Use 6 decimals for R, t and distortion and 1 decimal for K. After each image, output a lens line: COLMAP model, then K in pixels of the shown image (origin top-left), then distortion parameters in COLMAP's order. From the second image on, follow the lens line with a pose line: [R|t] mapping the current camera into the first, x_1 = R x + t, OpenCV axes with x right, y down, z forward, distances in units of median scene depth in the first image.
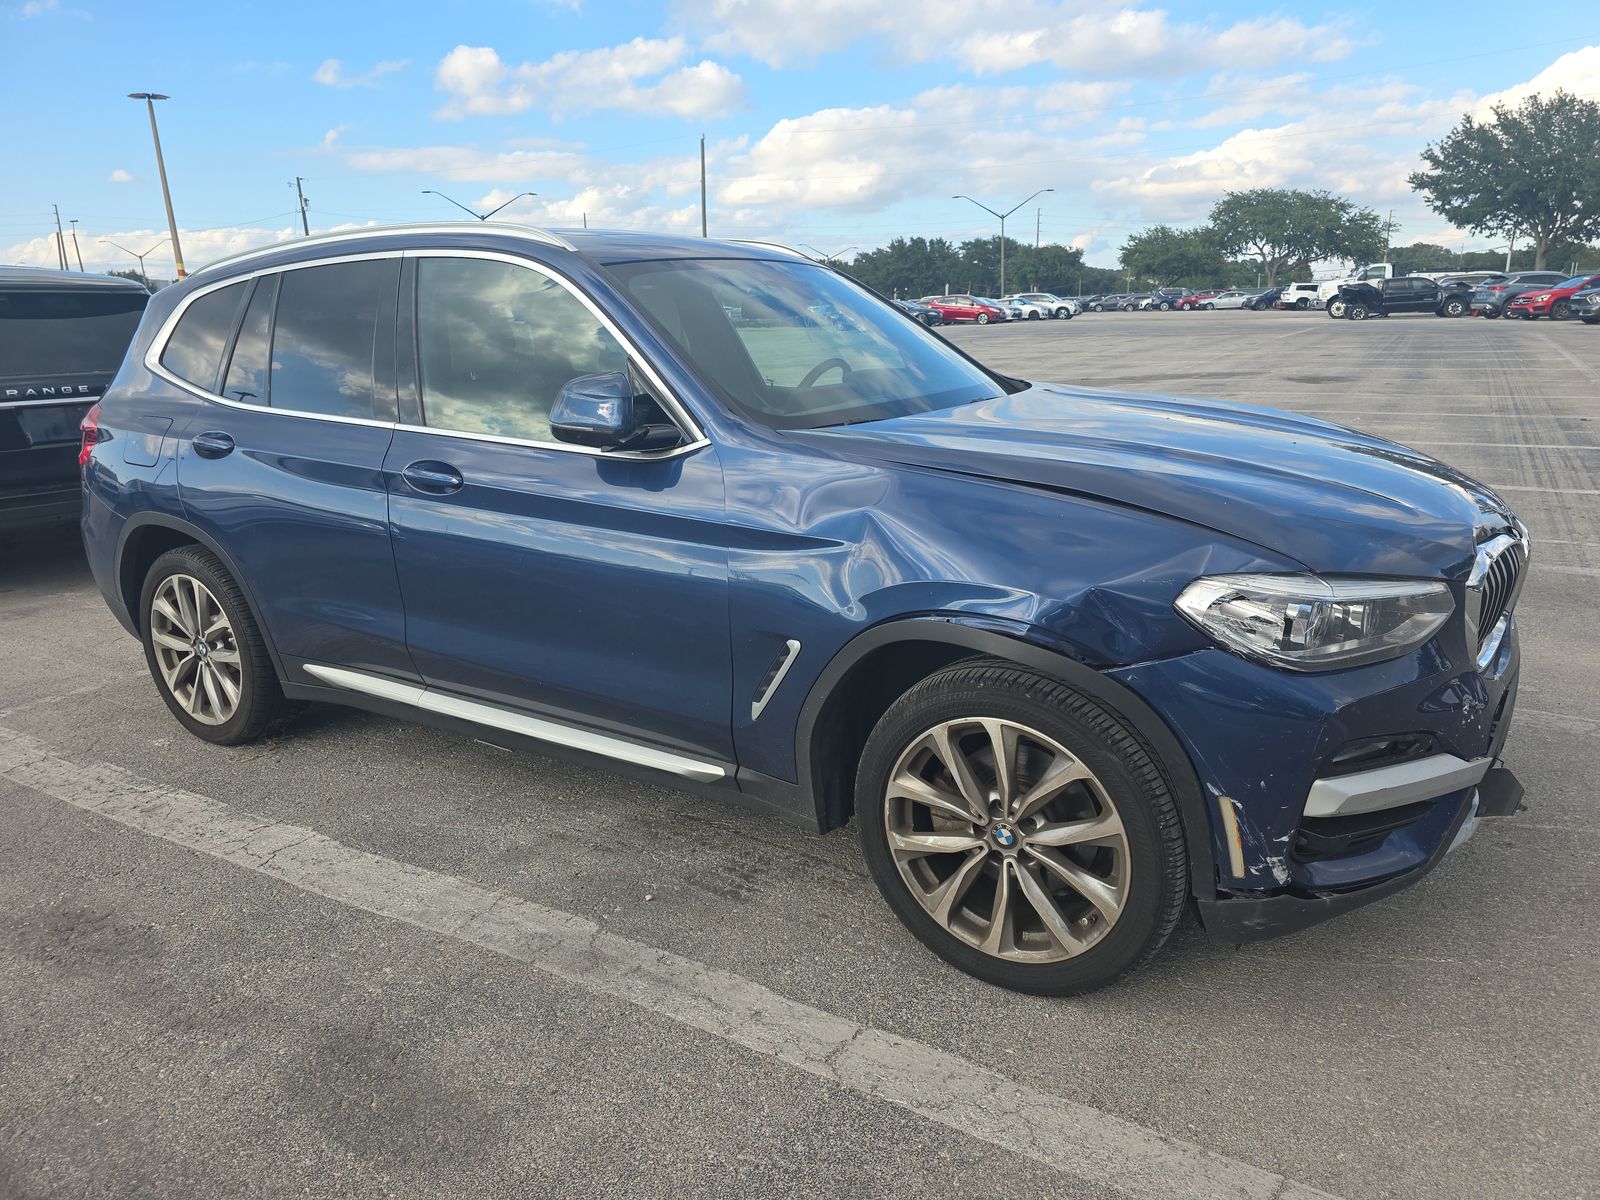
lens RADIAL K [[1100.8, 0, 805.3], [0, 1100.8, 592.3], [0, 0, 1]] dist [0.063197, -0.057016]
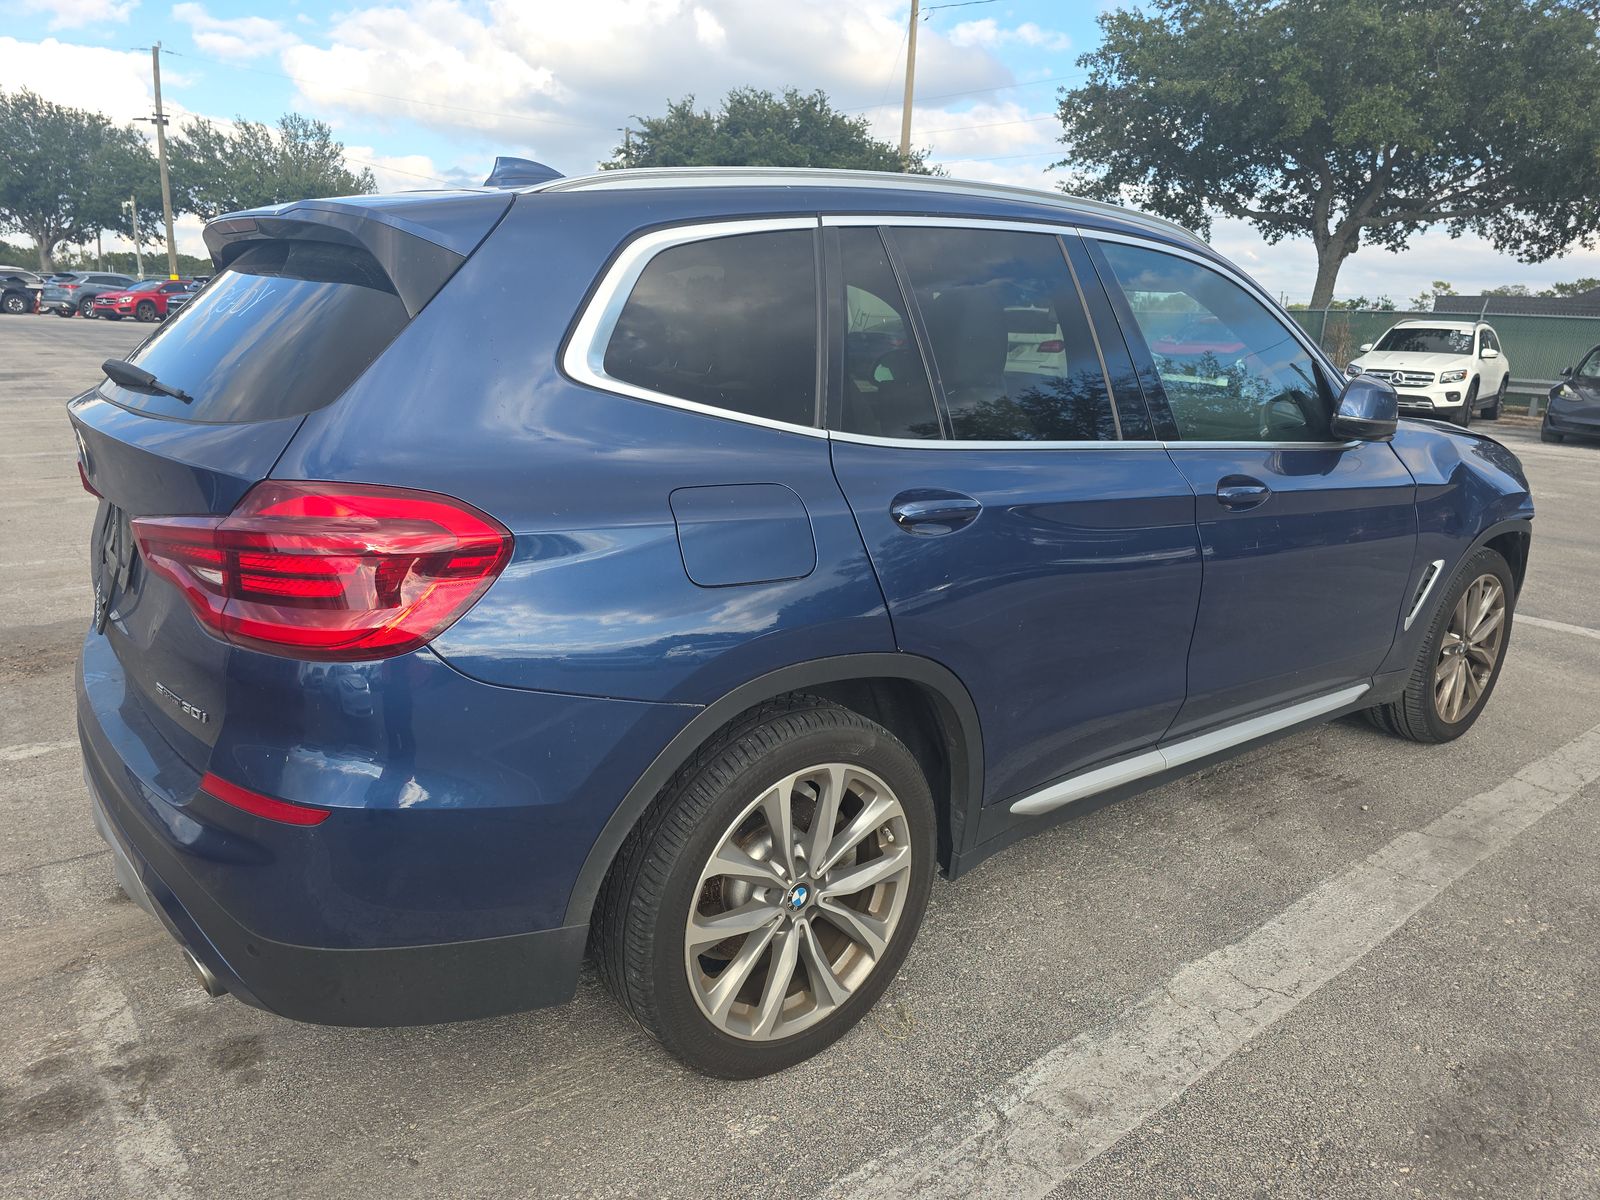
lens RADIAL K [[1100.8, 0, 805.3], [0, 1100.8, 592.3], [0, 0, 1]] dist [0.063197, -0.057016]
pose [[0.321151, -0.191046, 0.927558, -1.349685], [0.190771, 0.972413, 0.134233, -0.221258], [-0.927614, 0.133842, 0.348738, 1.053067]]
